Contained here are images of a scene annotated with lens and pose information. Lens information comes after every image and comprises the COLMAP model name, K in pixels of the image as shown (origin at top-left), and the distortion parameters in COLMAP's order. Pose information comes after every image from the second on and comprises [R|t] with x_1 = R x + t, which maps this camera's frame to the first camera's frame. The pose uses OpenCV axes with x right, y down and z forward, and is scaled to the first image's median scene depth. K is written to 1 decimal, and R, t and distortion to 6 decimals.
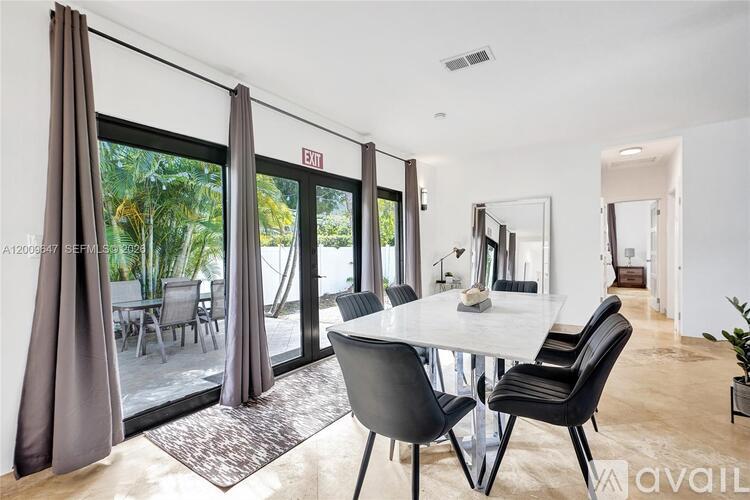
lens RADIAL K [[343.0, 0, 376.6], [0, 343.0, 250.0], [0, 0, 1]] dist [0.004005, 0.000279]
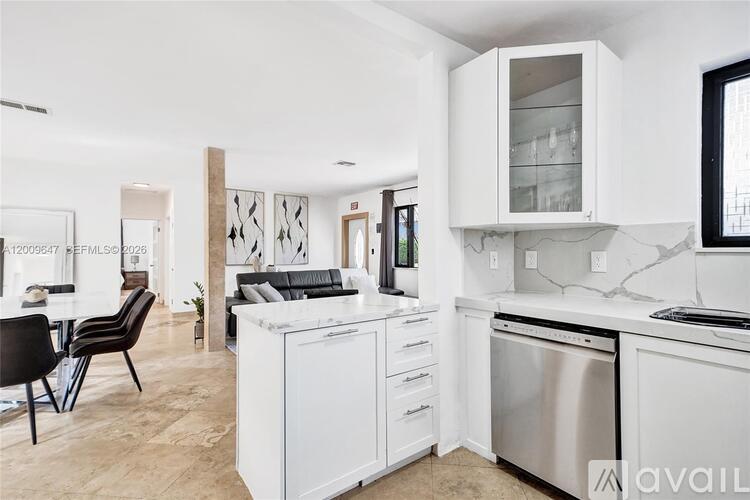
lens RADIAL K [[343.0, 0, 375.0], [0, 343.0, 252.4], [0, 0, 1]] dist [0.004005, 0.000279]
pose [[0.308418, 0.009502, 0.951204, -0.316156], [0.001418, 0.999944, -0.010449, -0.008114], [-0.951250, 0.004571, 0.308387, -0.350175]]
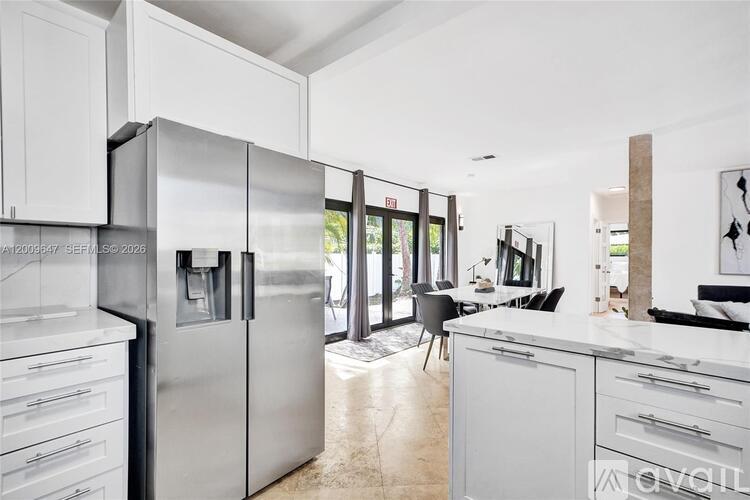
lens RADIAL K [[343.0, 0, 379.3], [0, 343.0, 256.7], [0, 0, 1]] dist [0.004005, 0.000279]
pose [[0.994139, 0.015400, -0.107006, -0.052386], [-0.014985, 0.999877, 0.004679, -0.012953], [0.107064, -0.003048, 0.994247, -0.539891]]
